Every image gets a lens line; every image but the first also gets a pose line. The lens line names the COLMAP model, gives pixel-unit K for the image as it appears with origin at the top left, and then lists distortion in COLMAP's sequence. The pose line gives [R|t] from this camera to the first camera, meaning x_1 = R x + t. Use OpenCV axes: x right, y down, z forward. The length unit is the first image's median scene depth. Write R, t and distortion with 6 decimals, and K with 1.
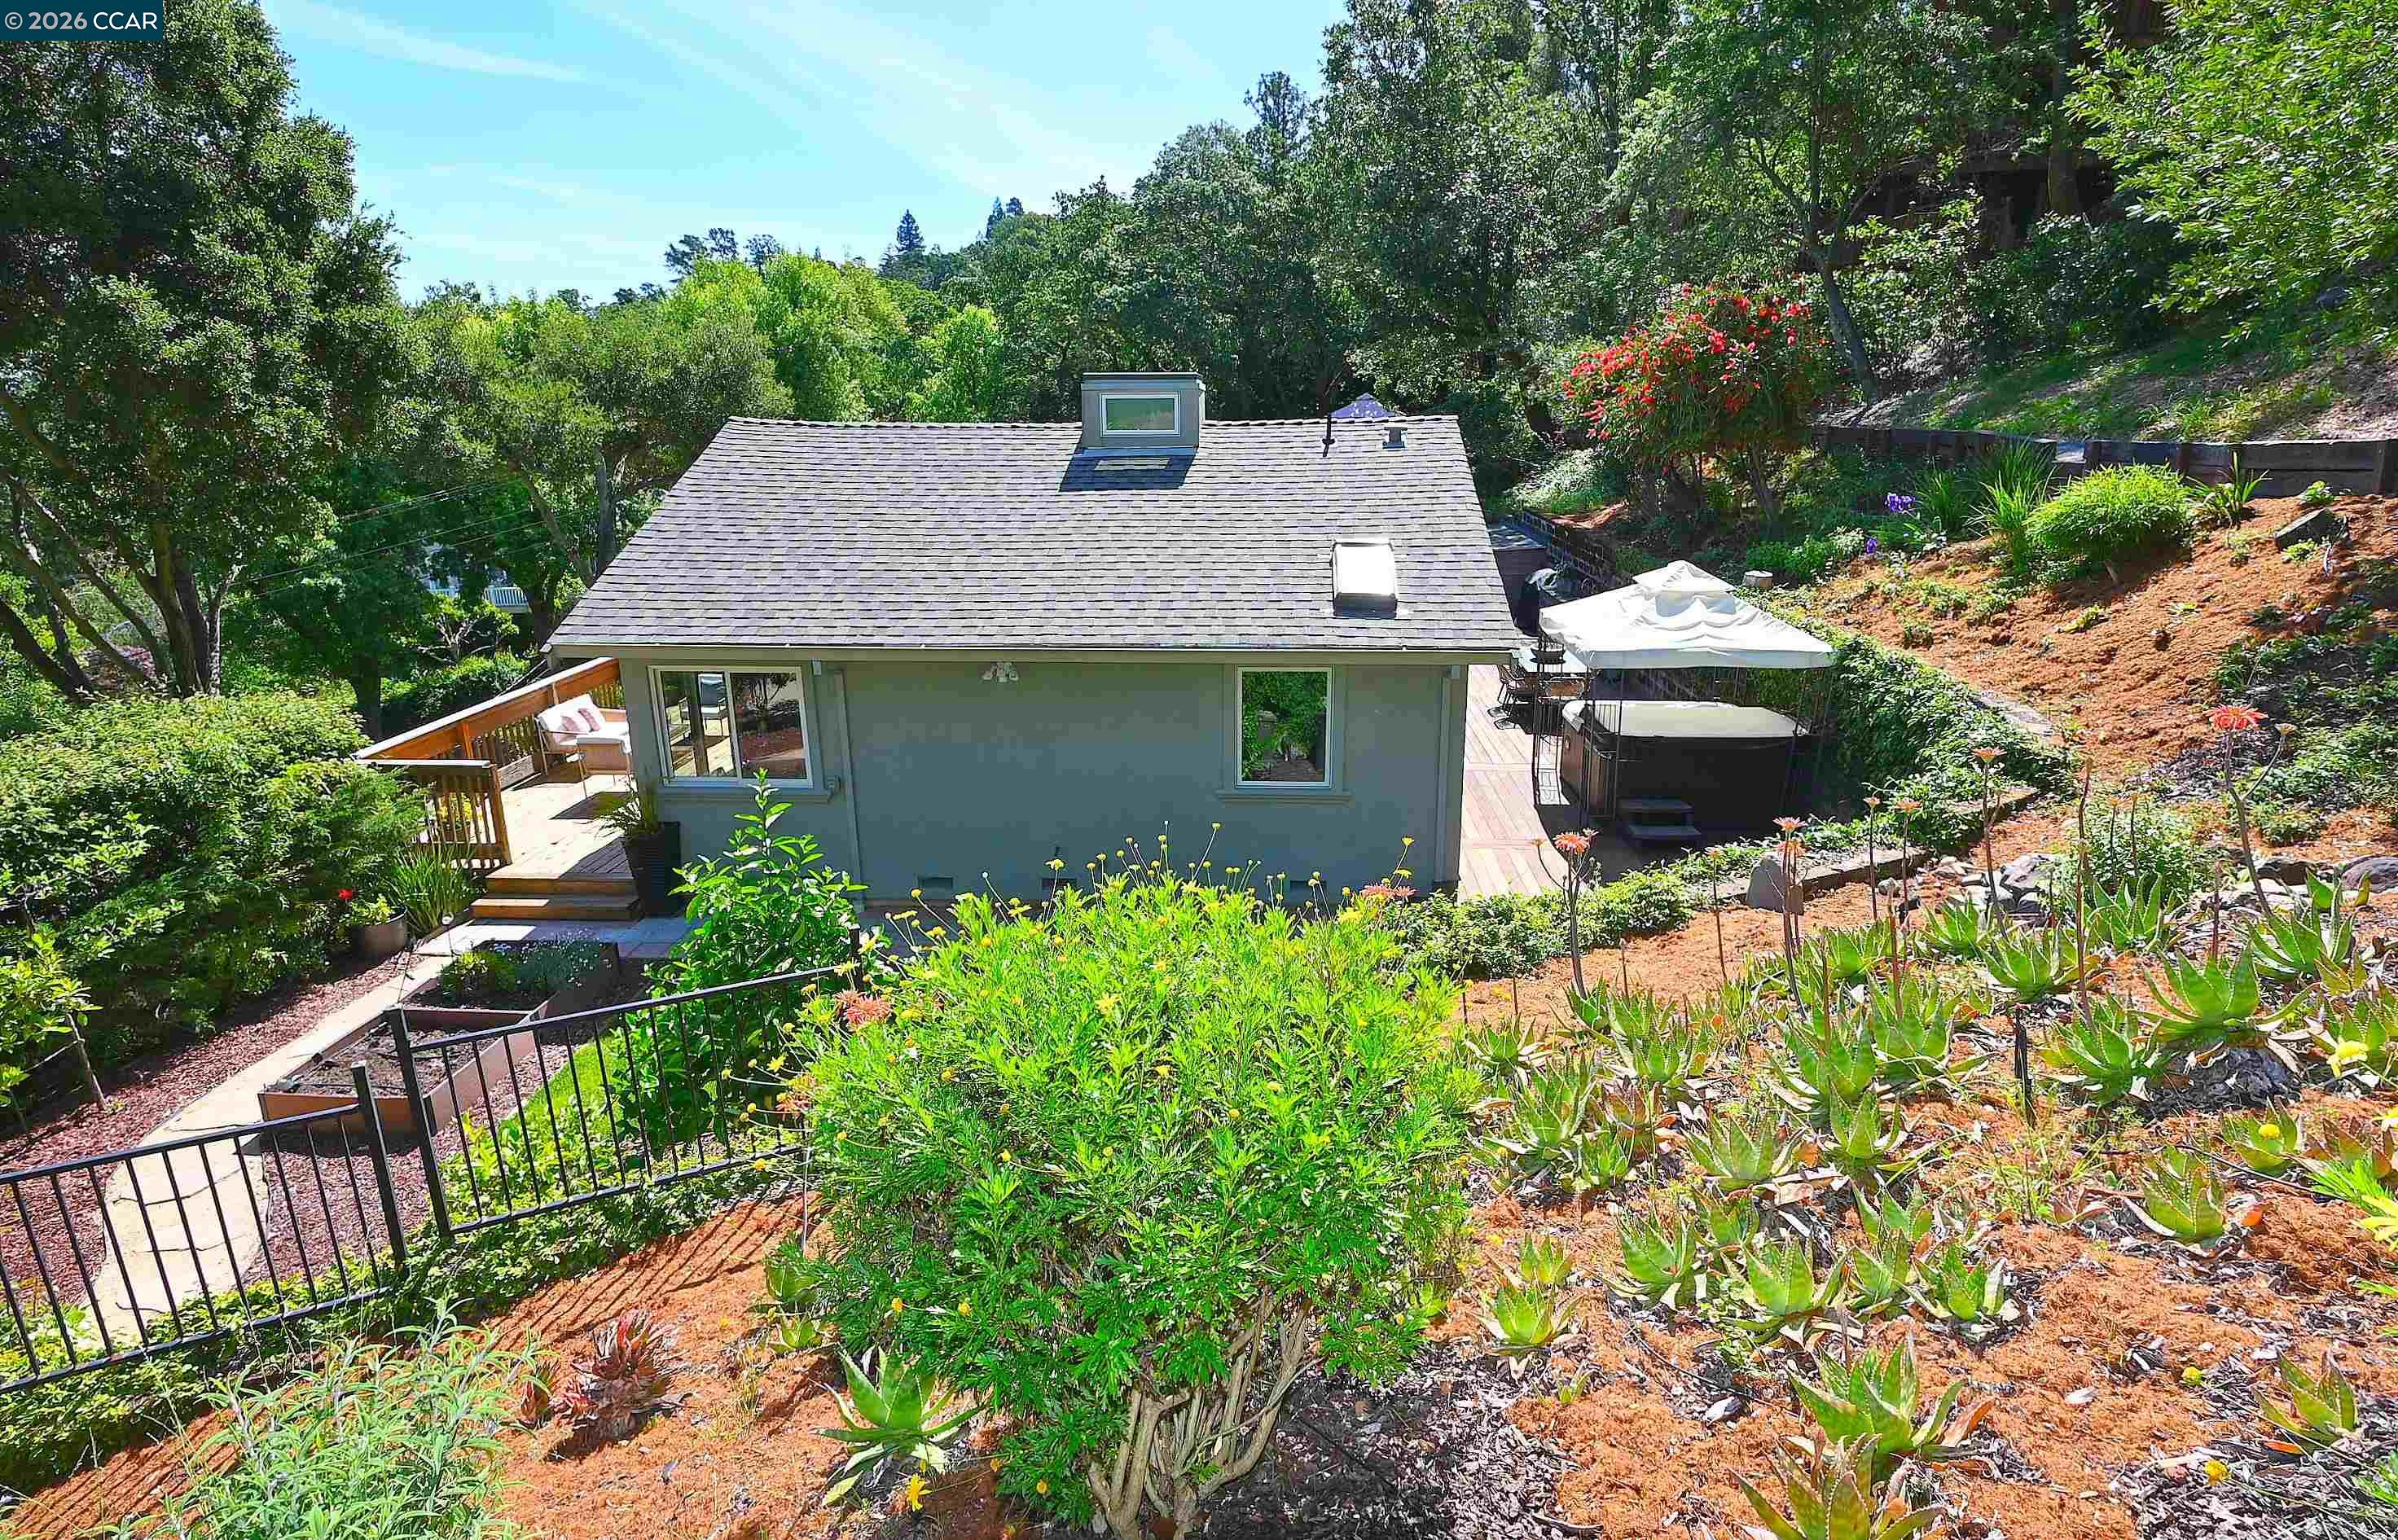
lens RADIAL K [[1161.3, 0, 1201.7], [0, 1161.3, 742.5], [0, 0, 1]] dist [-0.018074, 0.011032]
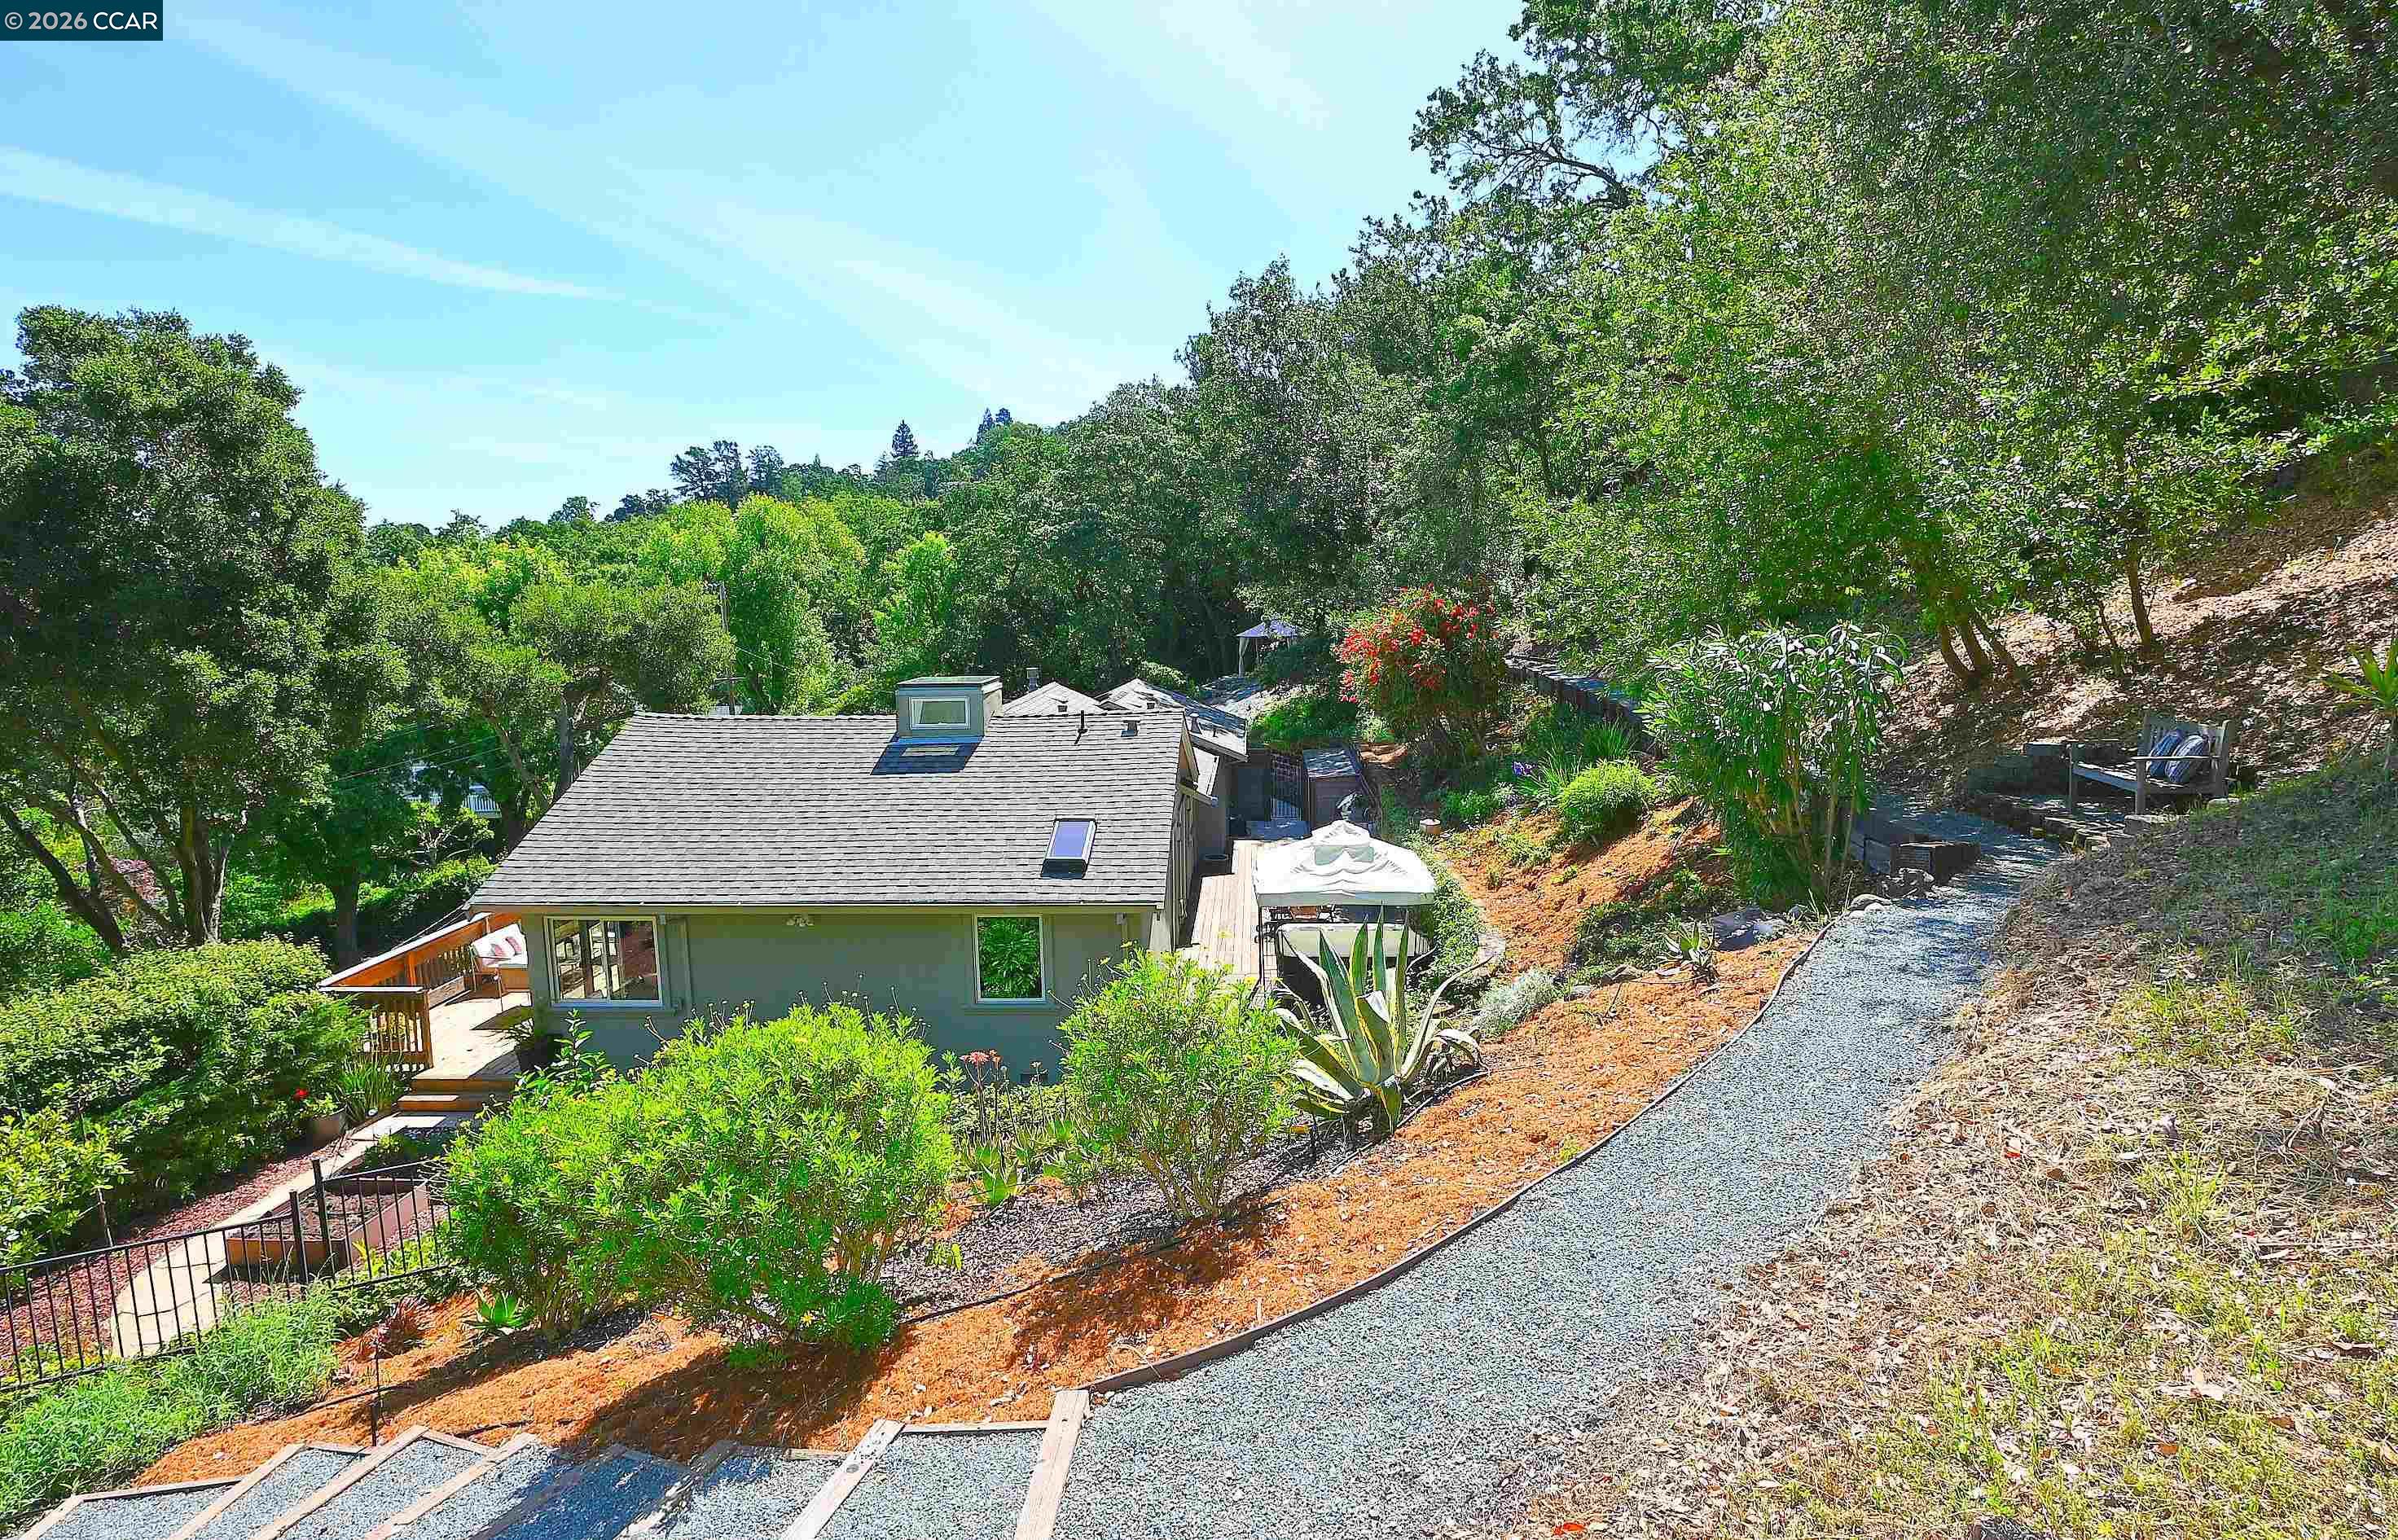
lens RADIAL K [[1161.3, 0, 1201.7], [0, 1161.3, 742.5], [0, 0, 1]] dist [-0.018074, 0.011032]
pose [[0.999907, -0.011408, 0.007530, 0.268118], [0.012417, 0.988402, -0.151349, -0.050195], [-0.005716, 0.151428, 0.988452, -0.352166]]
